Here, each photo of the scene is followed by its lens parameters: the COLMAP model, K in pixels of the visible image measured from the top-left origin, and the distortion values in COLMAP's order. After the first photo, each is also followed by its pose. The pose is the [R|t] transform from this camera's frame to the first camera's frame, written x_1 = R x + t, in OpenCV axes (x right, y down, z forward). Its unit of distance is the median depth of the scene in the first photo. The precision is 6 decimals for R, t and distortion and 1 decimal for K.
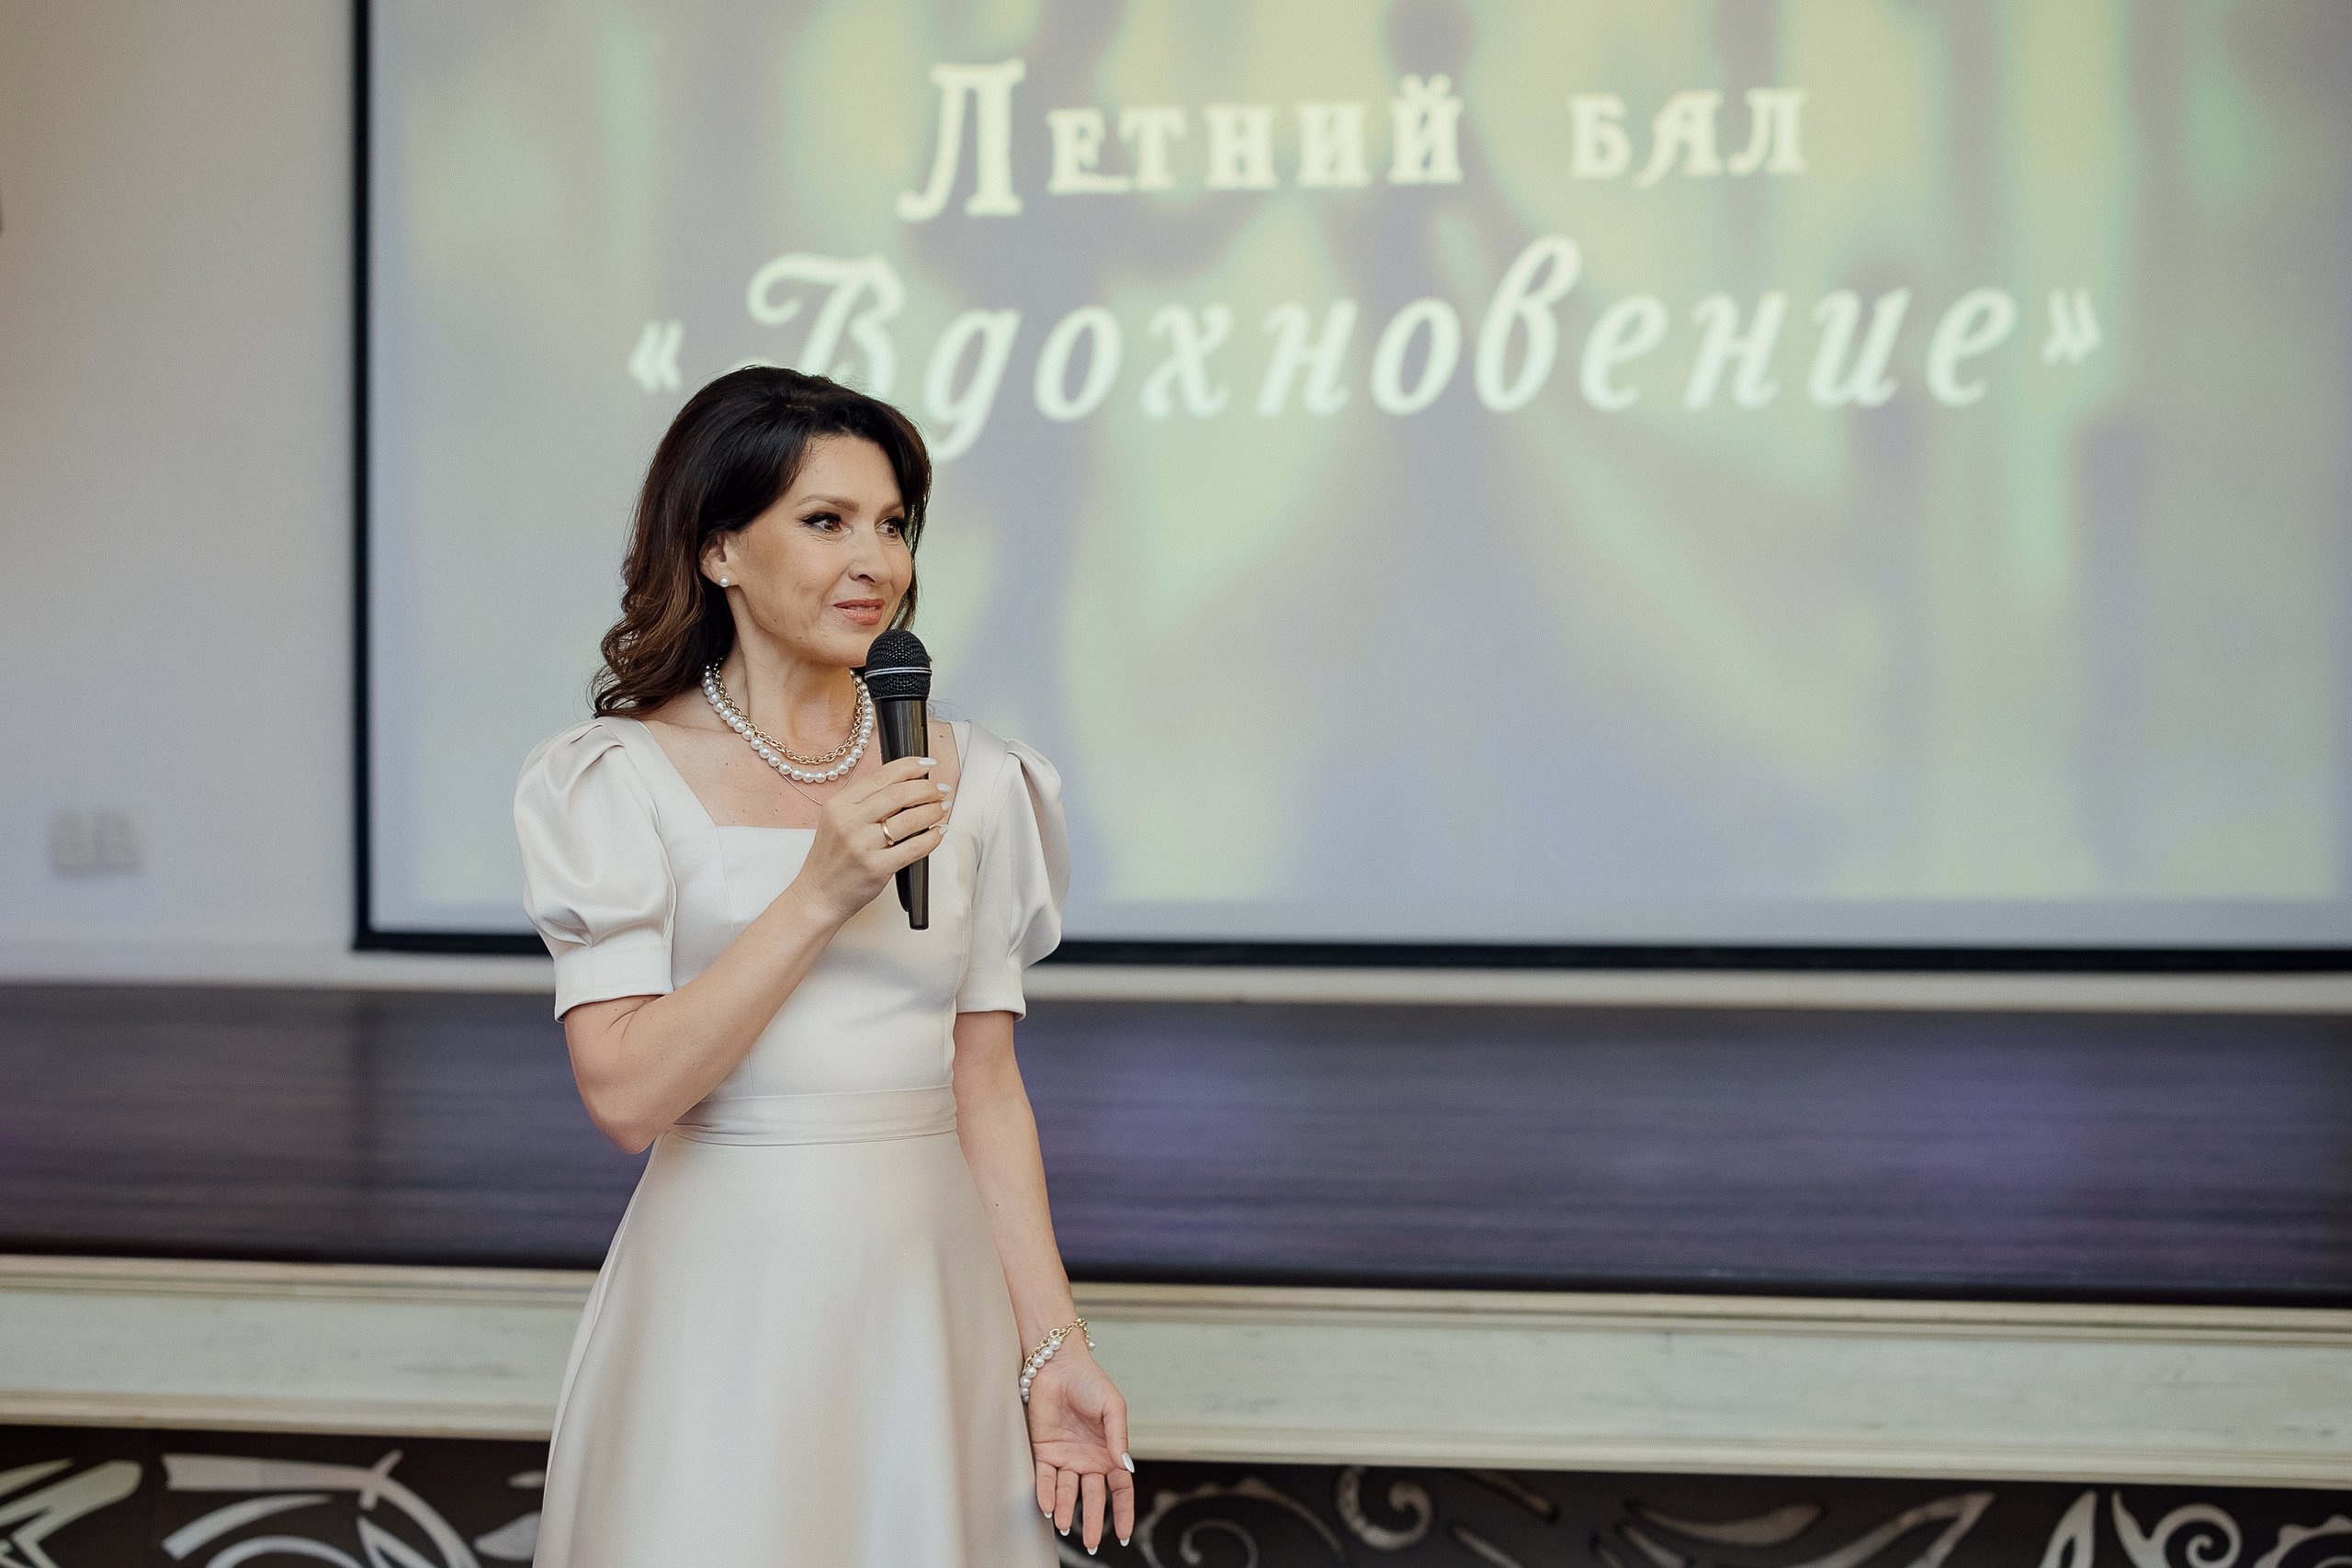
lens RADIAL K [[3772.5, 0, 1112.9], [0, 3772.5, 713.9], [0, 0, 1]] dist [-0.118755, 0.497798]
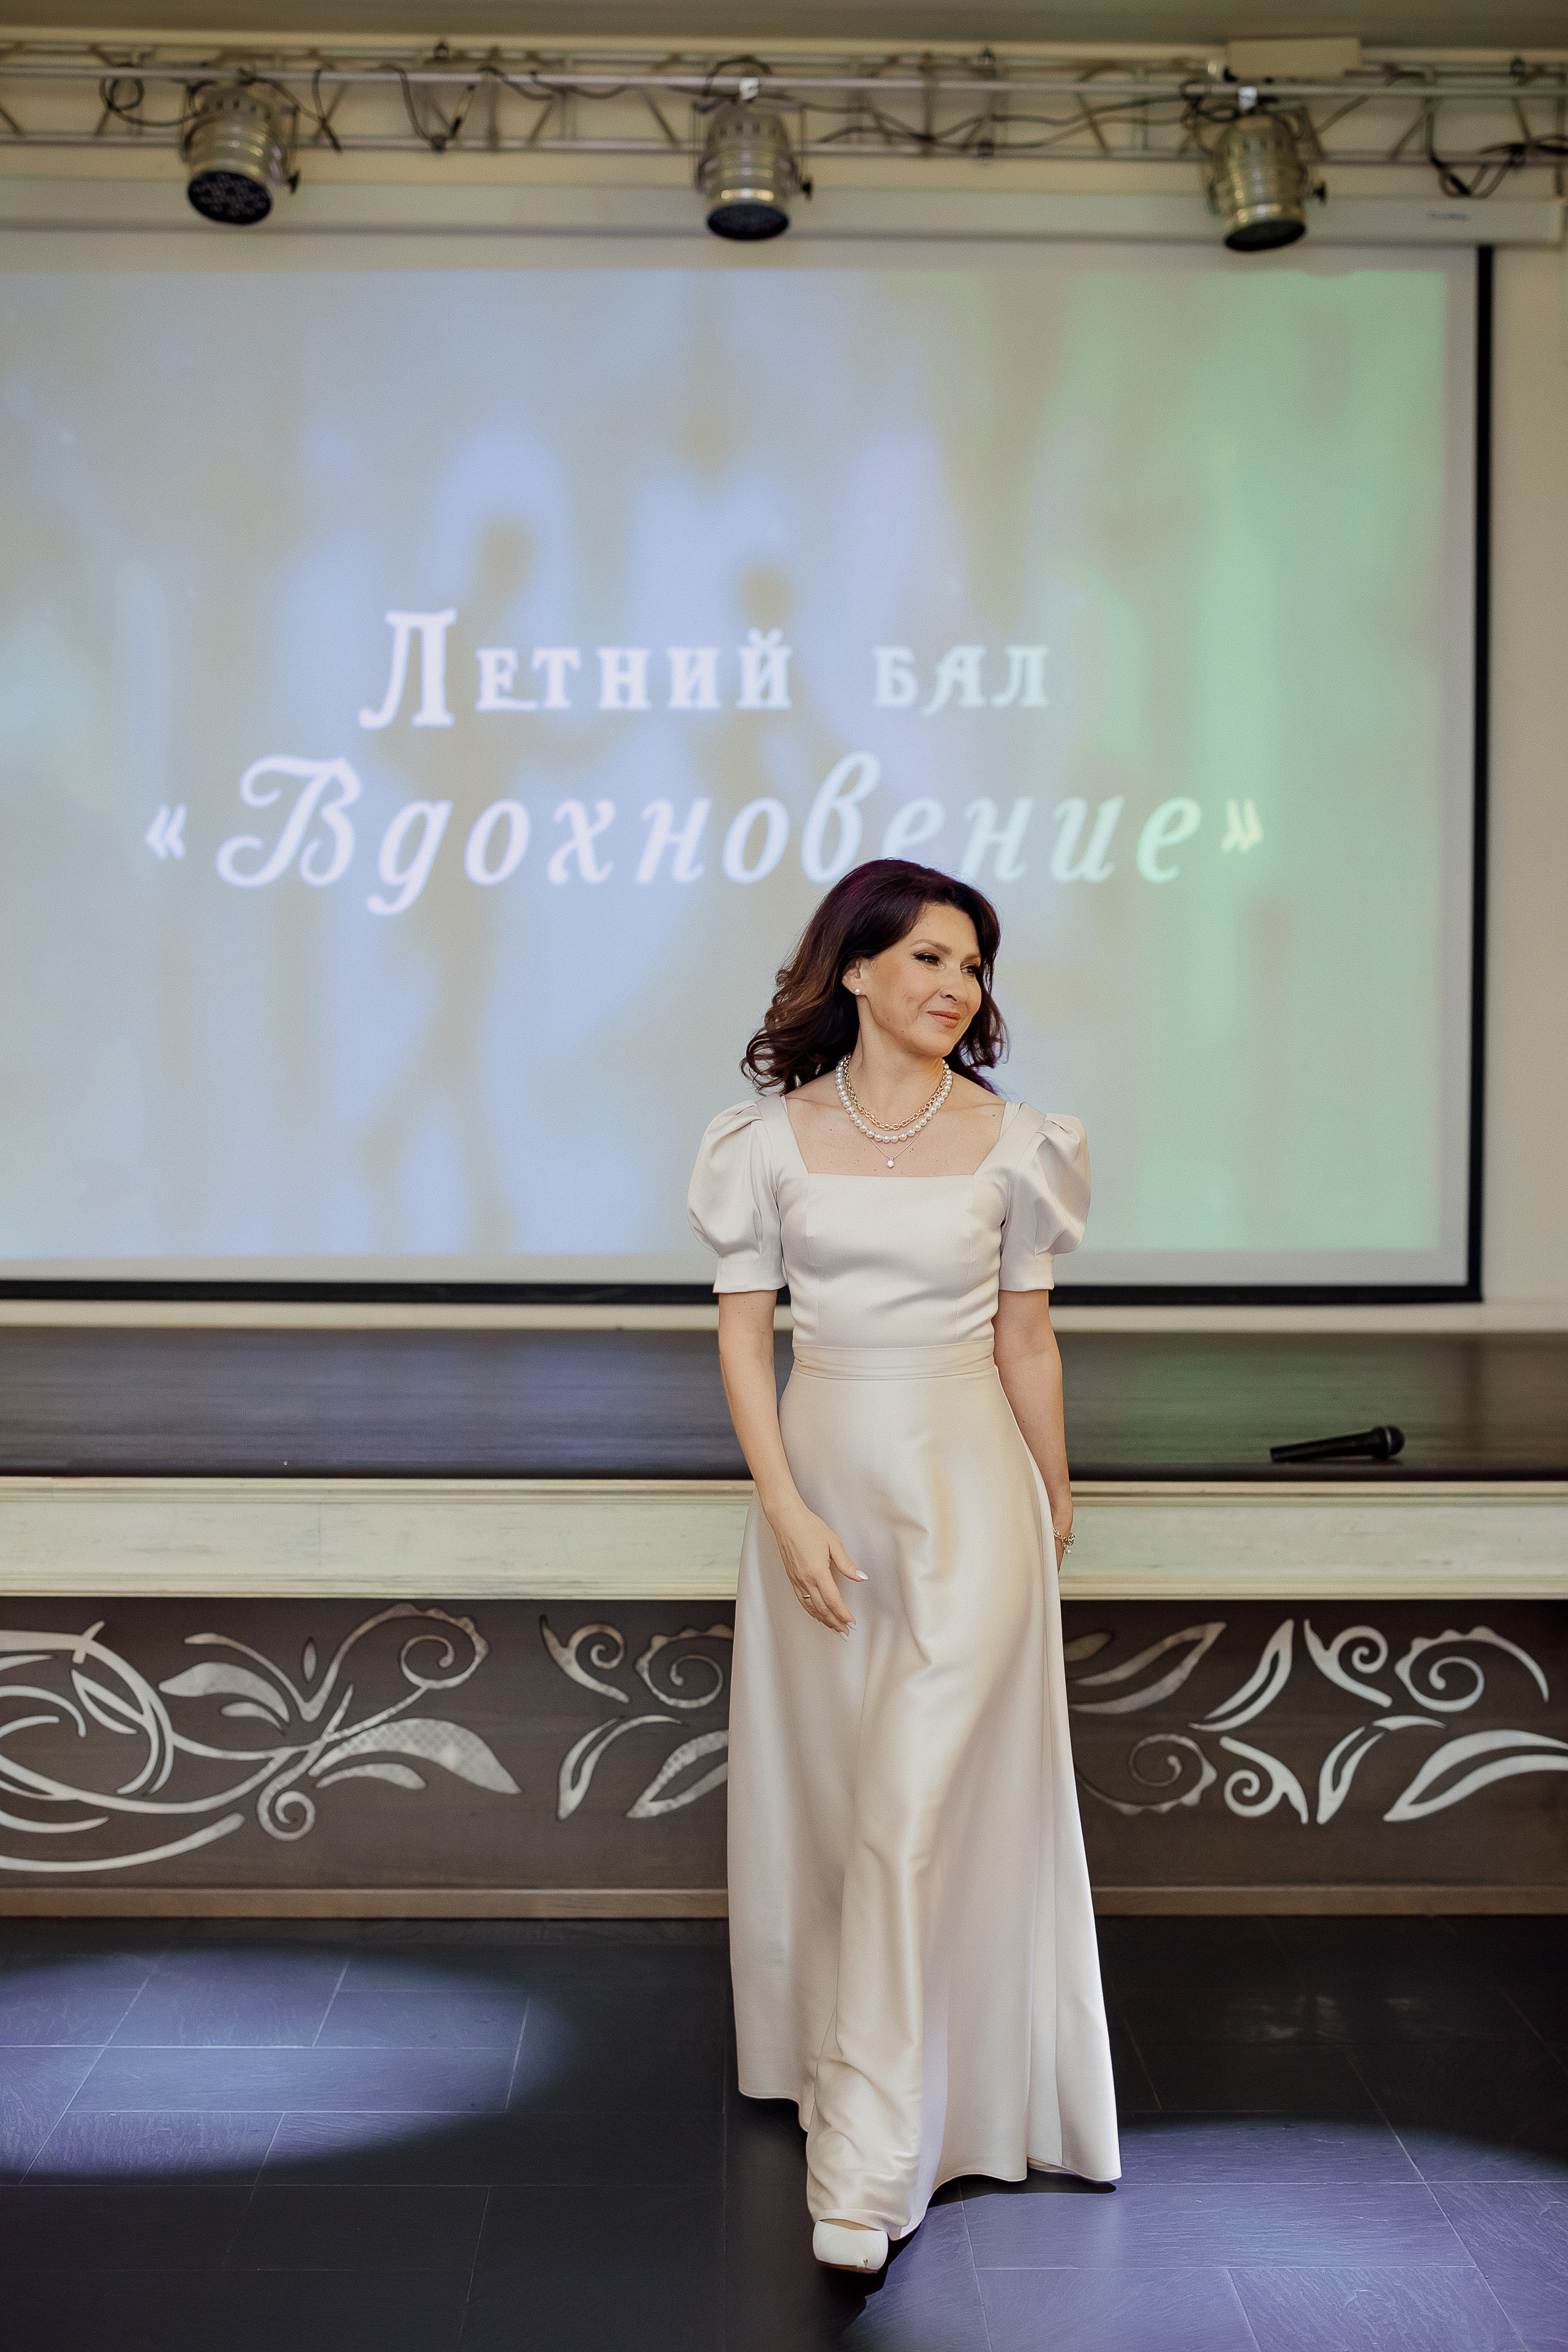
lens RADIAL K [[3537.6, 0, 792.1], [0, 3537.6, 1173.3], [0, 0, 1]] dist [-0.125700, 0.647408]
pose [[0.988360, 0.002504, 0.152116, -0.095108], [-0.002716, 0.999996, 0.001182, 0.020117], [-0.152112, -0.001581, 0.988362, -0.225610]]
